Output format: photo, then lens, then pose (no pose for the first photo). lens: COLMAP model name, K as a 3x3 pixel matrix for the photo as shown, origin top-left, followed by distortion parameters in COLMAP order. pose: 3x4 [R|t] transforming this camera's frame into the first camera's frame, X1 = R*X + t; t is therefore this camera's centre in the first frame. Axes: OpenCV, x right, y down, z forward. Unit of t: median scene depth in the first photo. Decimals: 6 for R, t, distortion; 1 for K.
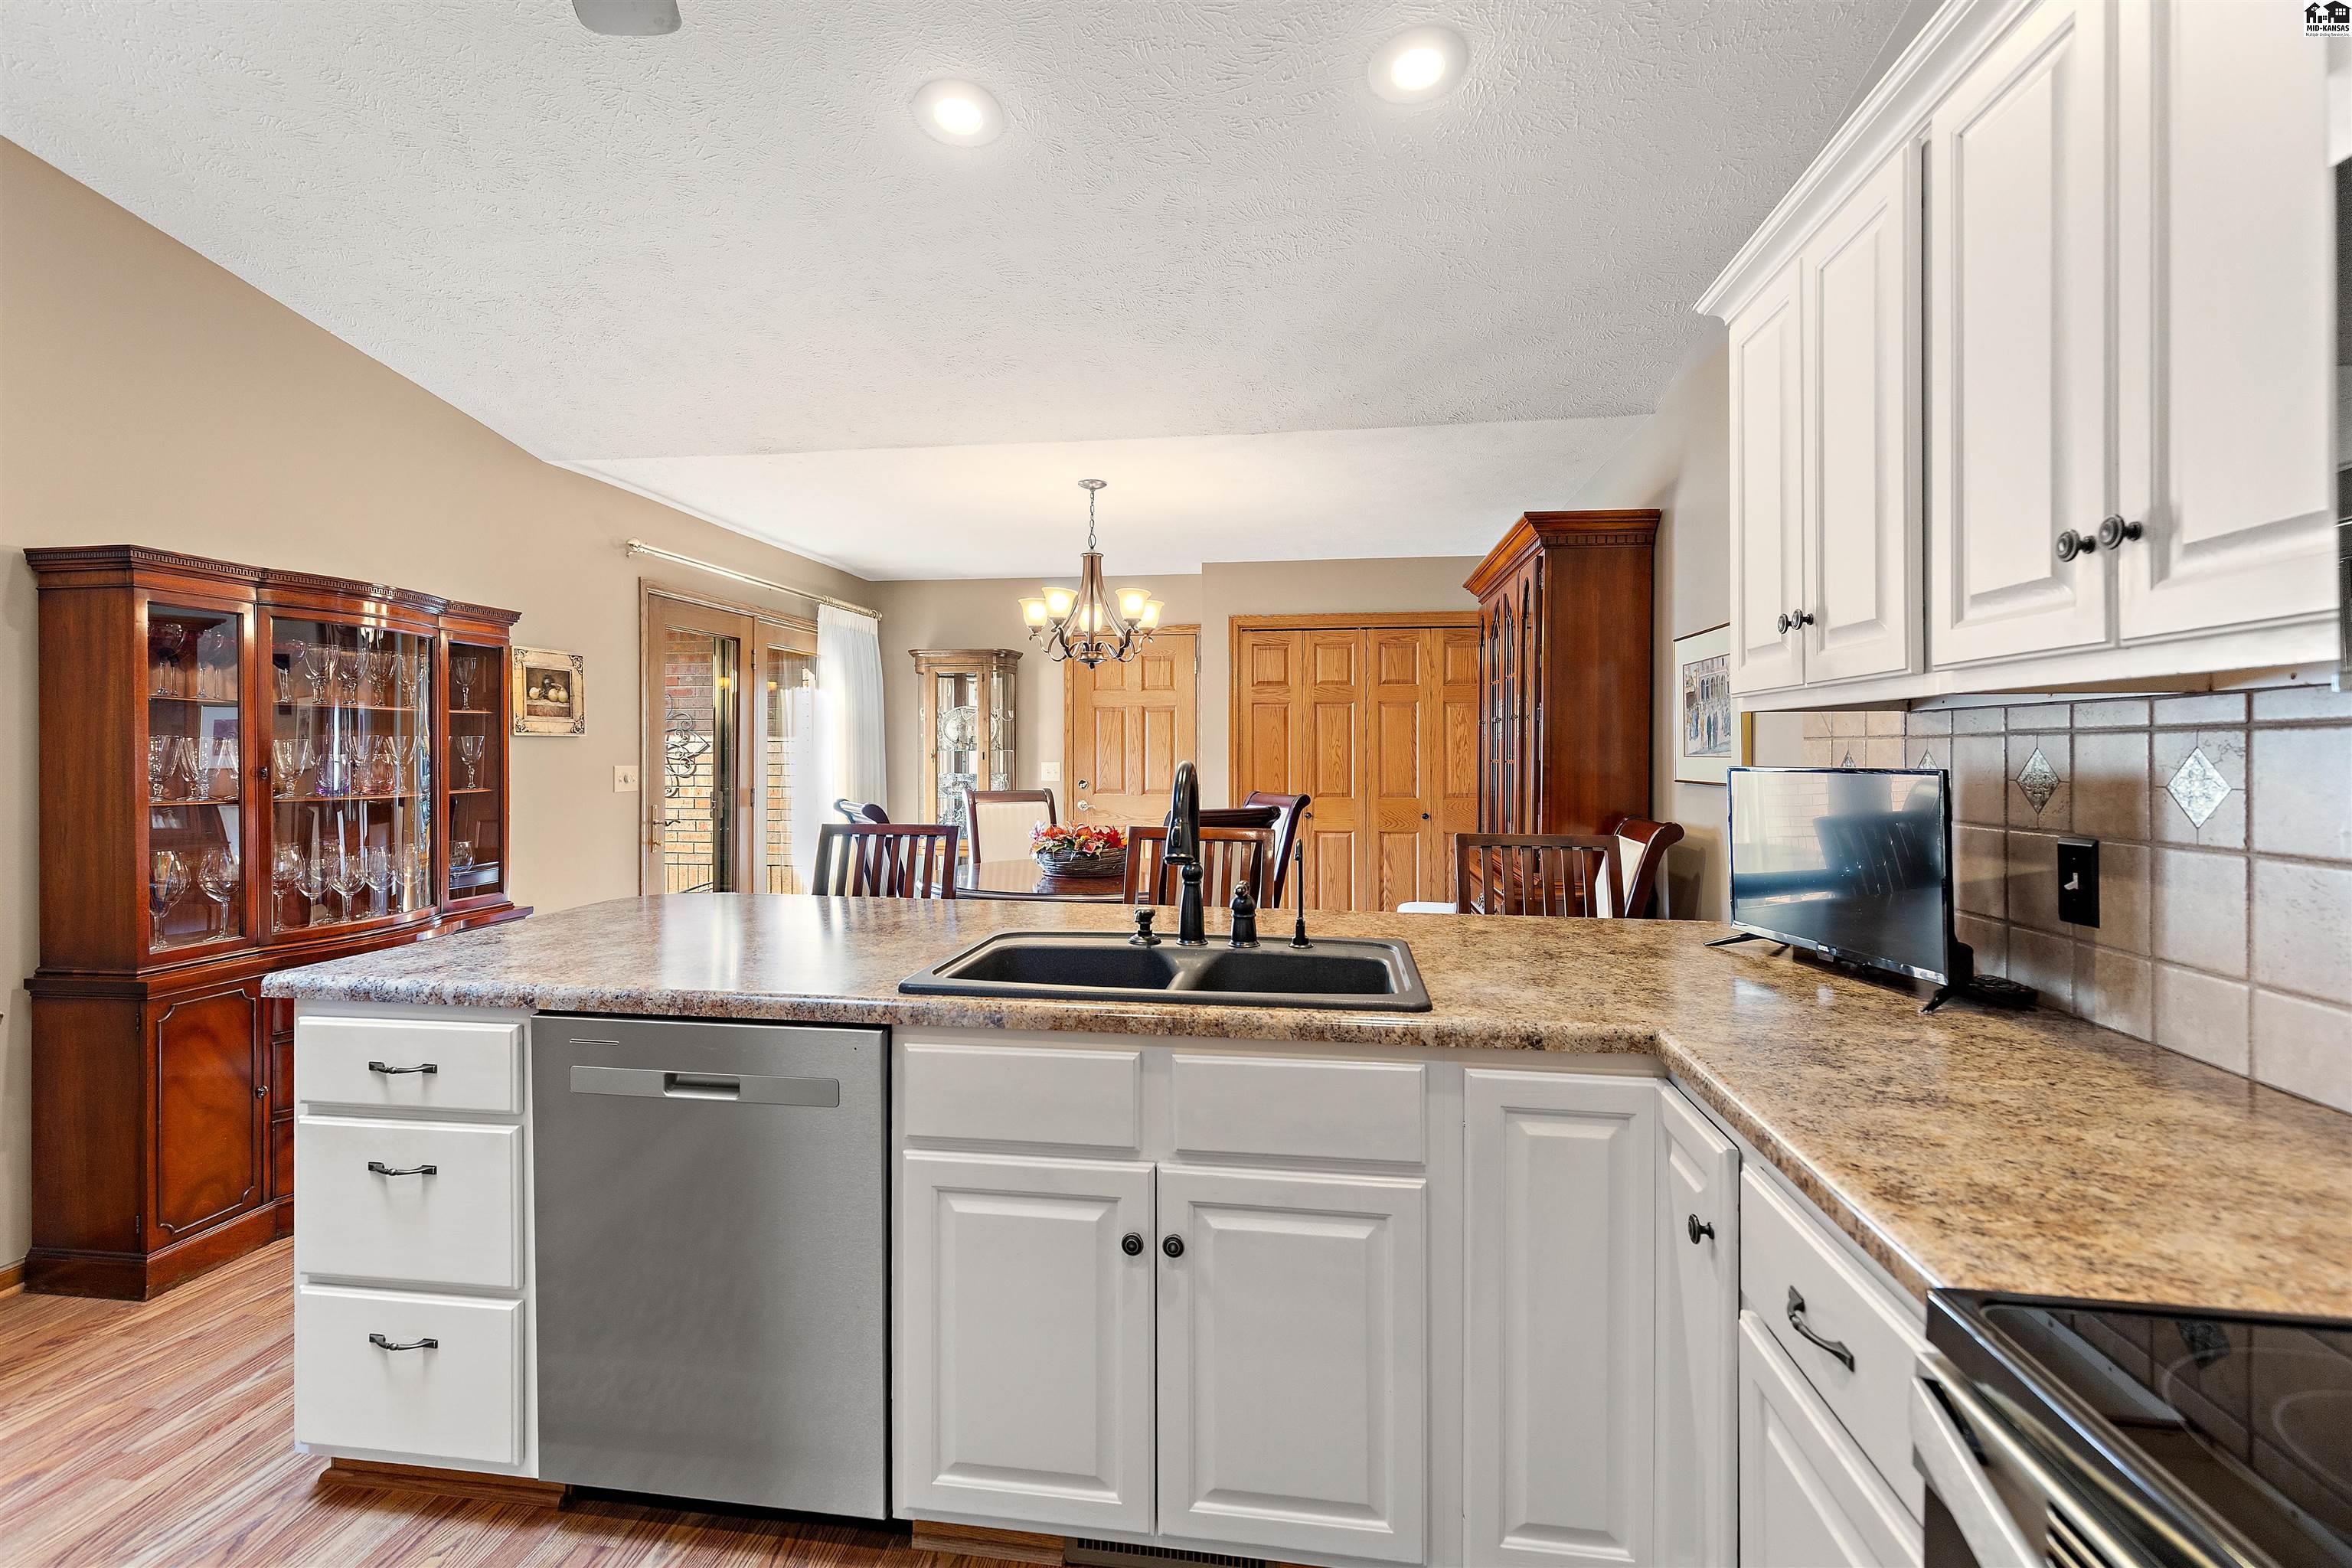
lens RADIAL K [[1072.9, 0, 1171.1], [0, 1072.9, 755.9], [0, 0, 1]] dist [0.007849, -0.001635]
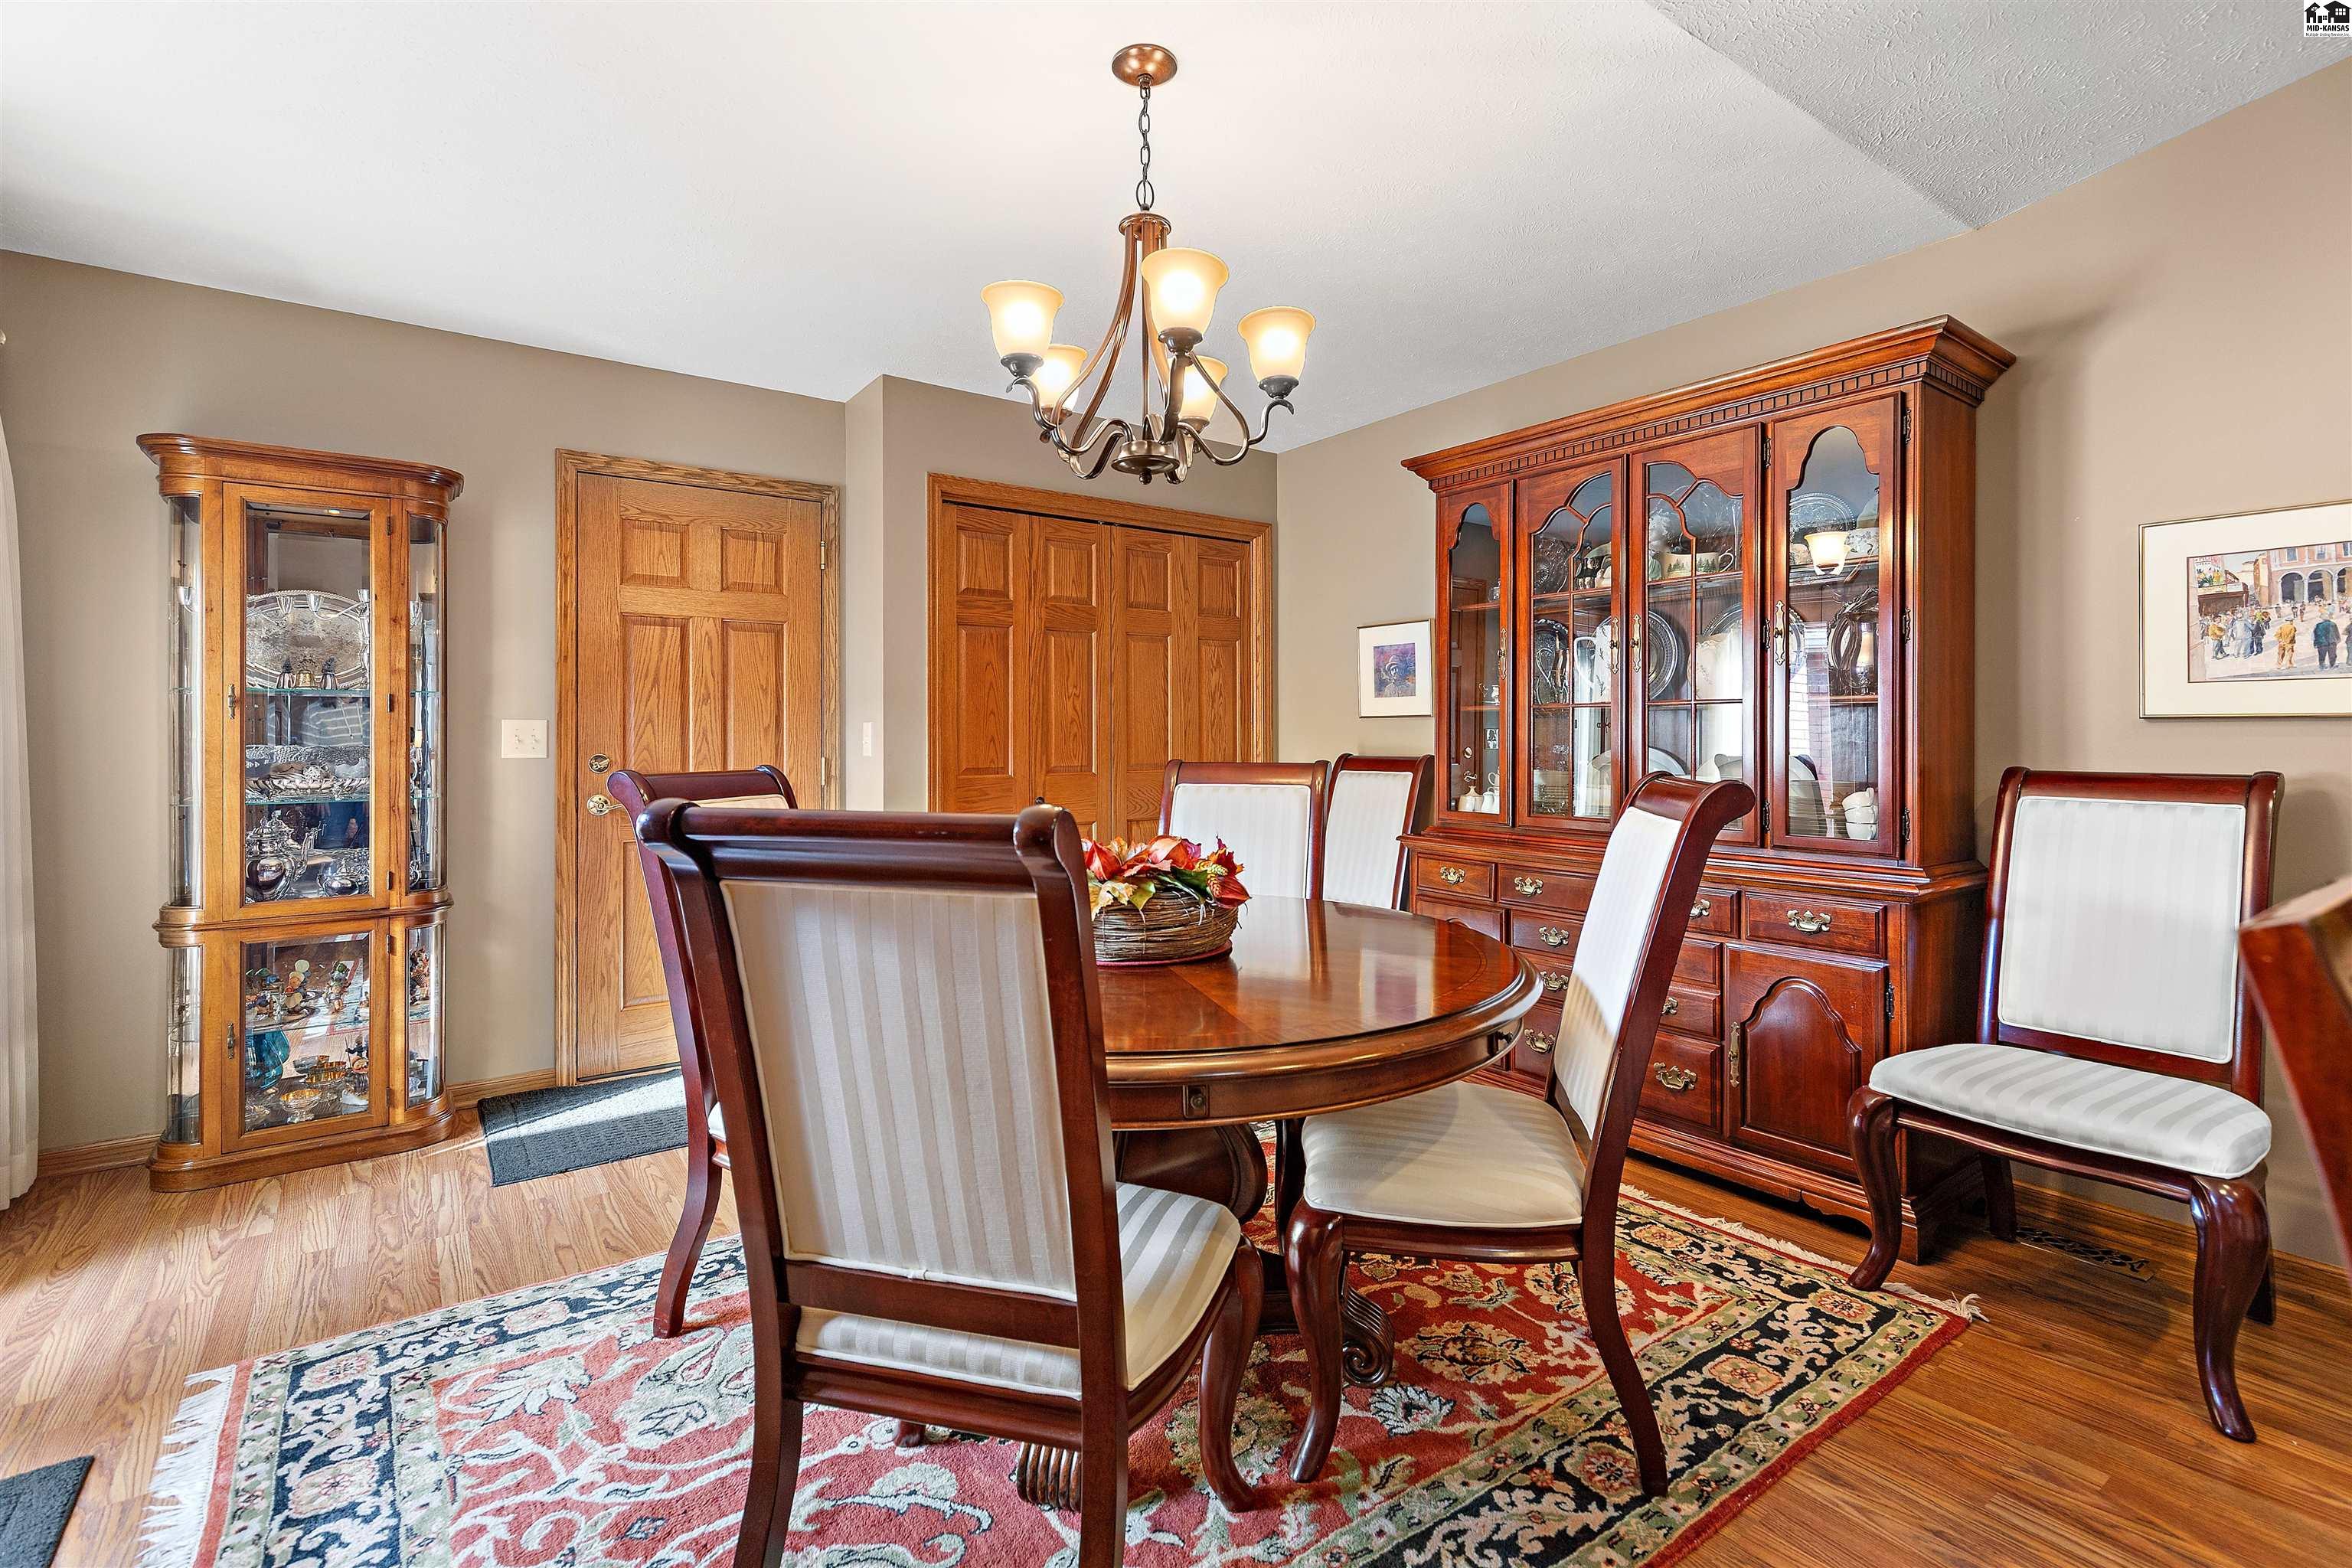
lens RADIAL K [[1072.9, 0, 1160.6], [0, 1072.9, 735.9], [0, 0, 1]] dist [0.007849, -0.001635]
pose [[0.718667, -0.003673, 0.695345, -0.541402], [0.005957, 0.999982, -0.000875, 0.034006], [-0.695329, 0.004771, 0.718676, 0.970528]]
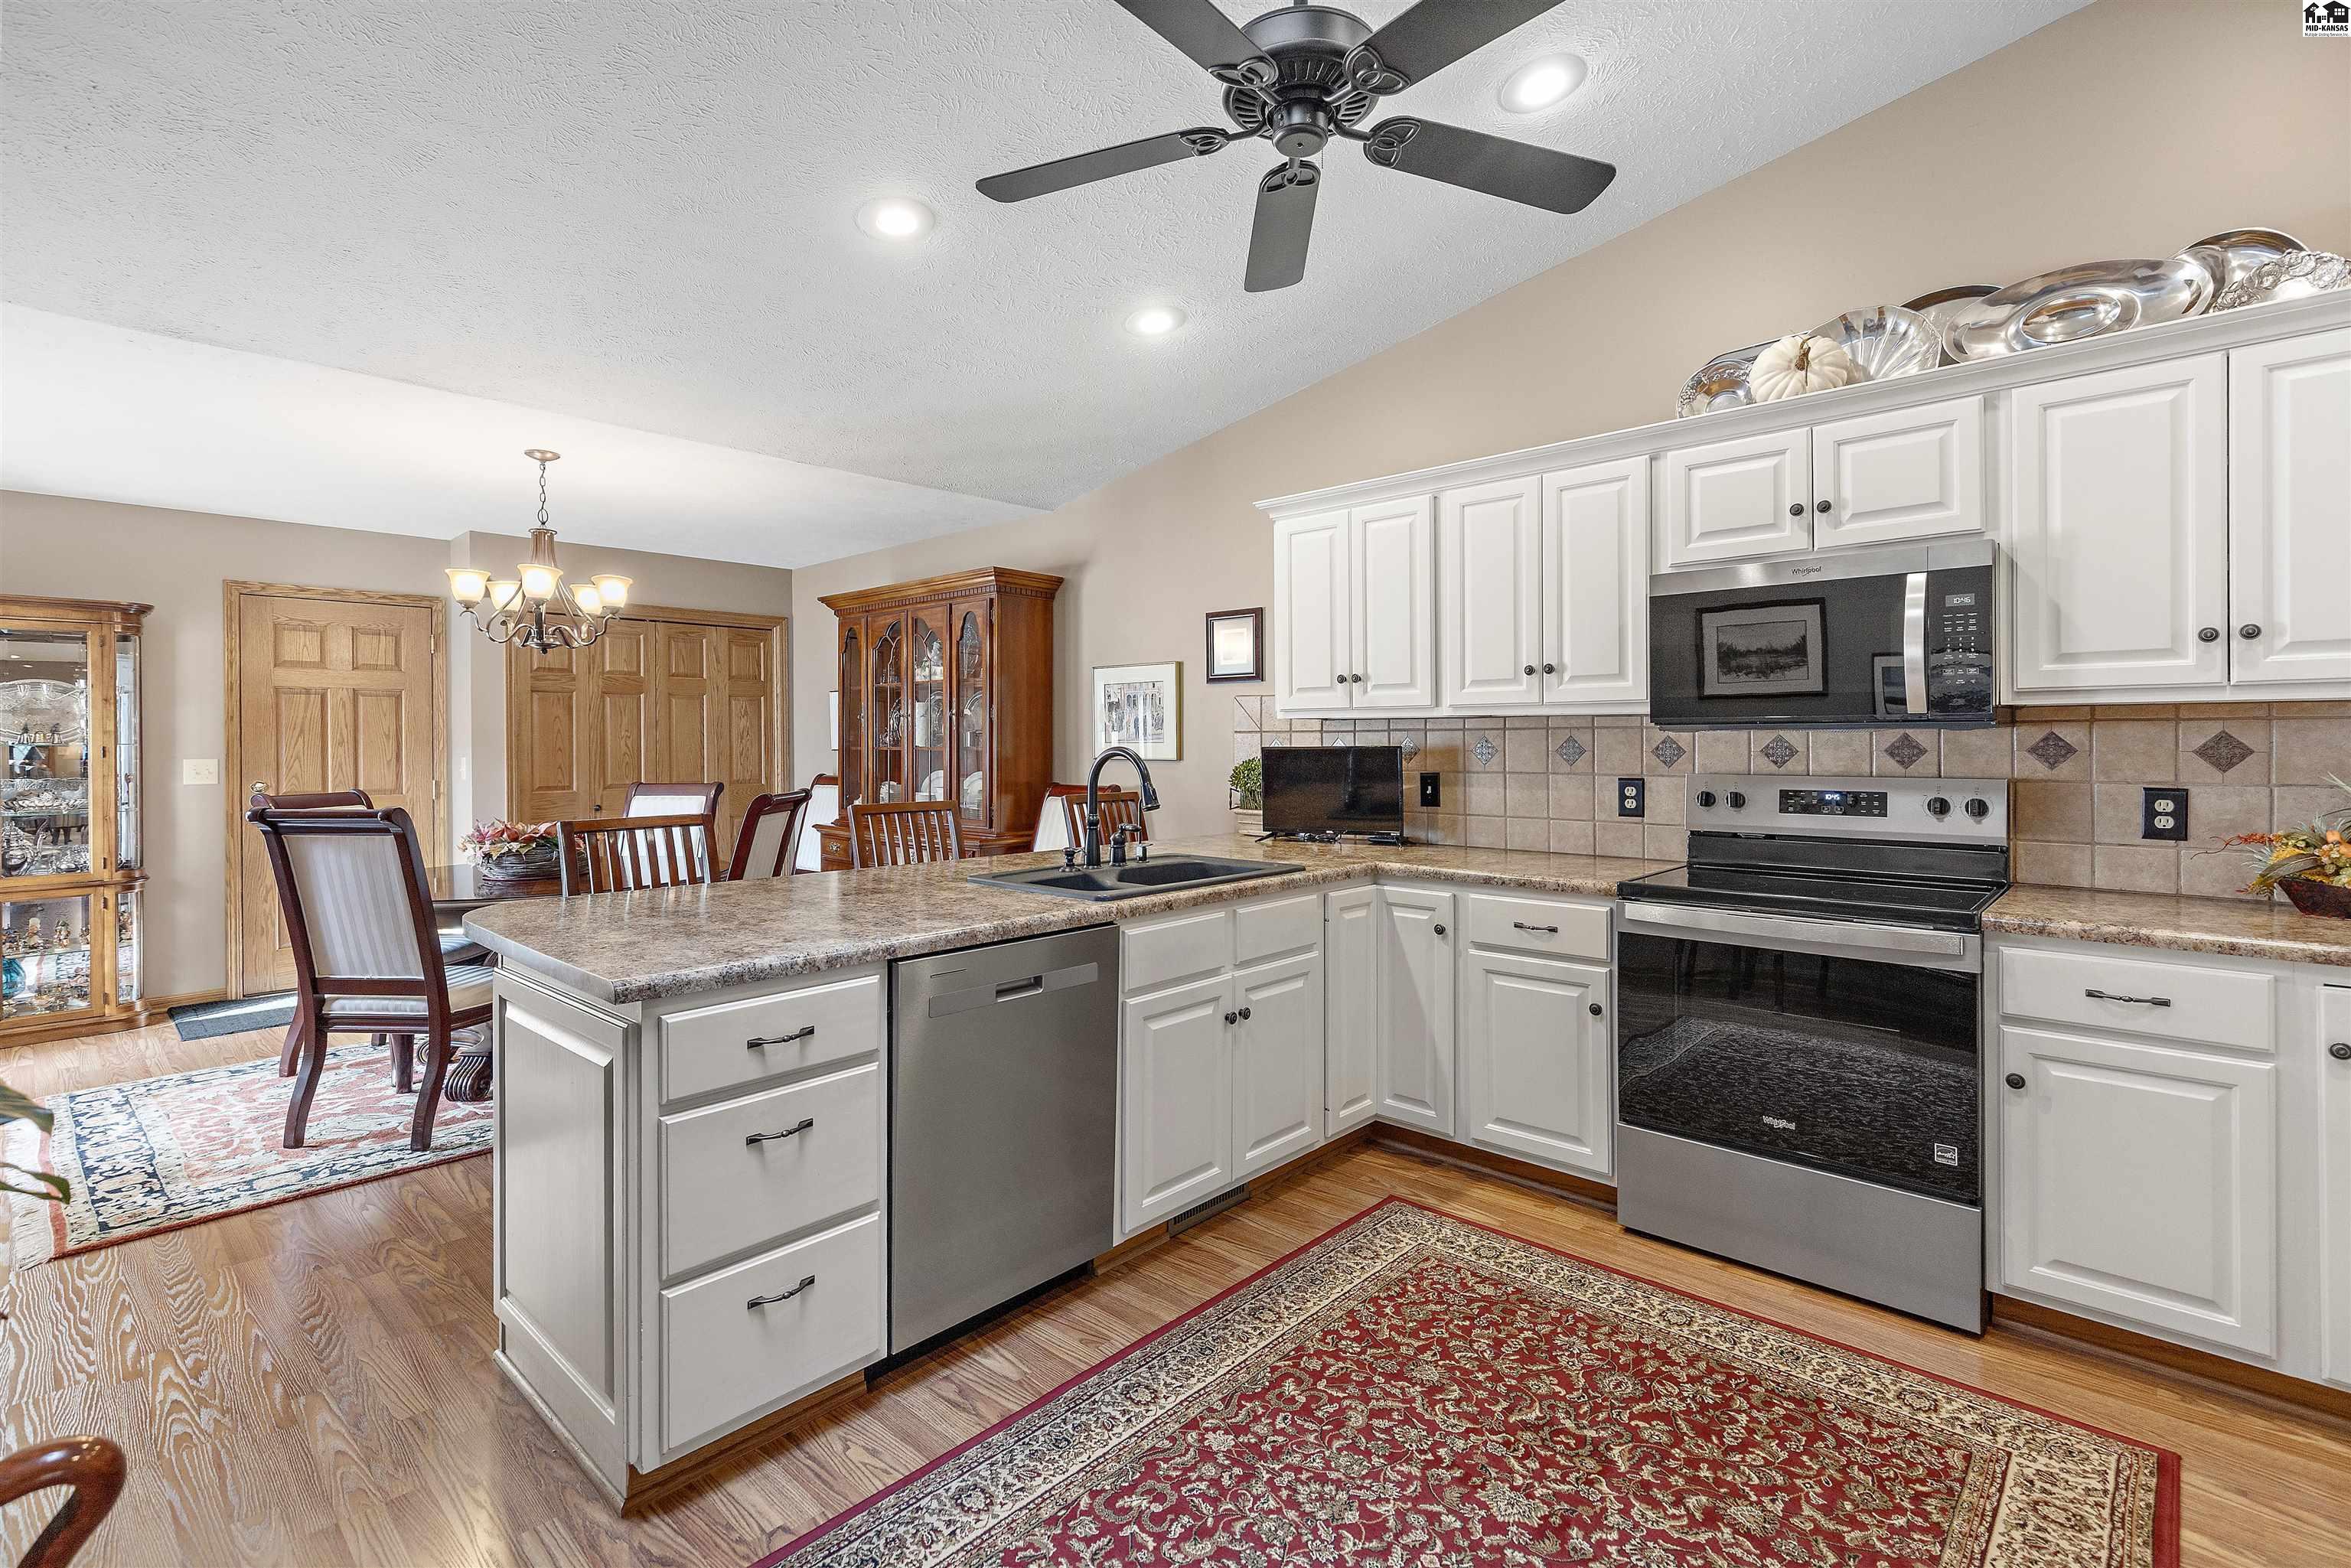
lens RADIAL K [[1072.4, 0, 1164.0], [0, 1072.4, 748.9], [0, 0, 1]] dist [0.007849, -0.001635]
pose [[0.569713, -0.011639, 0.821762, -0.764221], [0.009207, 0.999927, 0.007780, -0.001728], [-0.821792, 0.003134, 0.569778, 0.042091]]
